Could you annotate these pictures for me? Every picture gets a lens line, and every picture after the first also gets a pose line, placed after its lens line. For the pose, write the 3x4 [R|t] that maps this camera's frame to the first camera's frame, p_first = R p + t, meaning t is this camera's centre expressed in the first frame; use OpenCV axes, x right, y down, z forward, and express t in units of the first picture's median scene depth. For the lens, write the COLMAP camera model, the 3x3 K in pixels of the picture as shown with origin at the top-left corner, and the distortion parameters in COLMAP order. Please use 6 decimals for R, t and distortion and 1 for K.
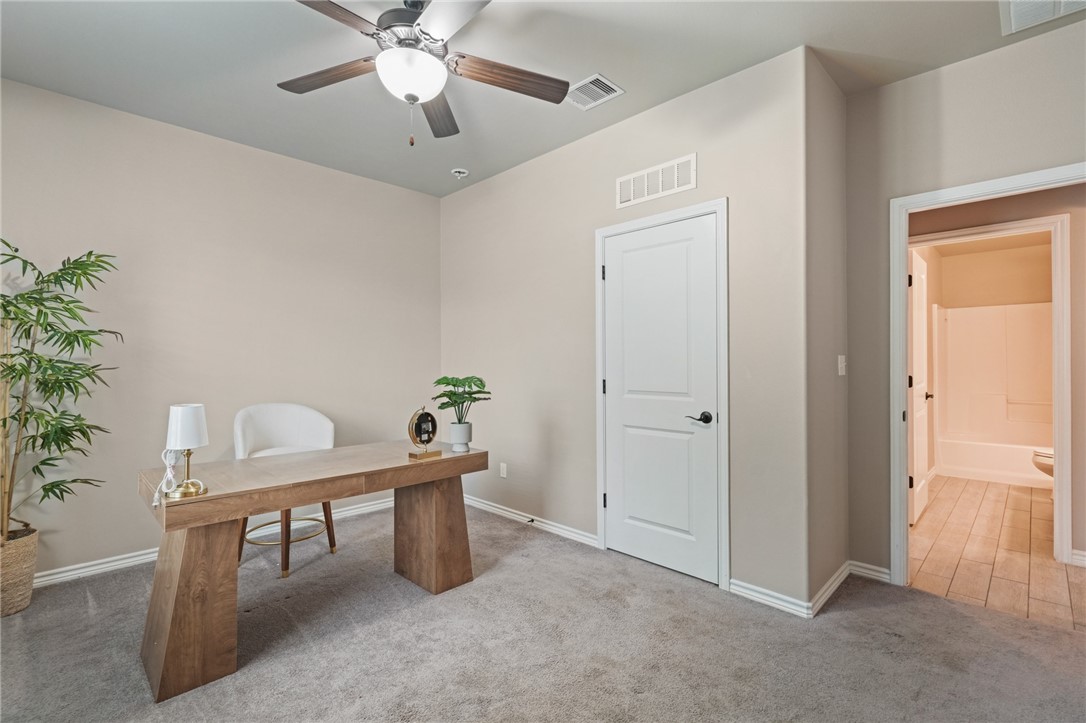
lens RADIAL K [[487.2, 0, 546.0], [0, 487.2, 374.3], [0, 0, 1]] dist [0.003982, 0.000242]
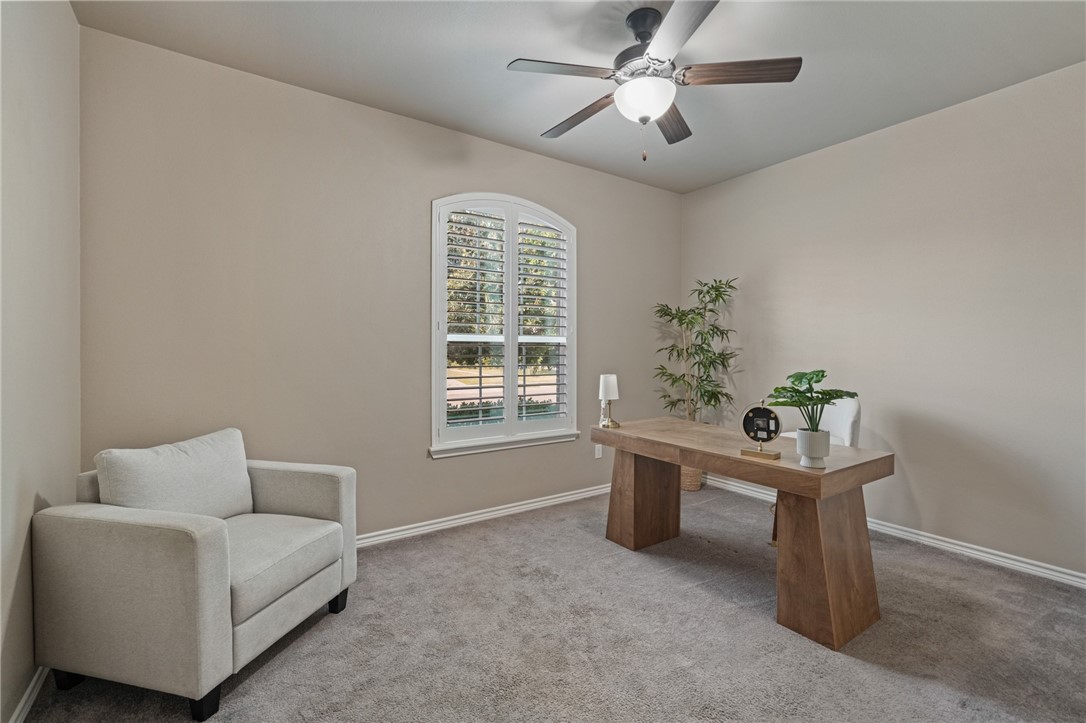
lens RADIAL K [[478.8, 0, 543.4], [0, 478.8, 369.1], [0, 0, 1]] dist [-0.000722, 0.000192]
pose [[-0.186772, 0.042087, -0.981501, 0.679874], [-0.027035, 0.998483, 0.047960, -0.022400], [0.982031, 0.035492, -0.185350, 0.760085]]
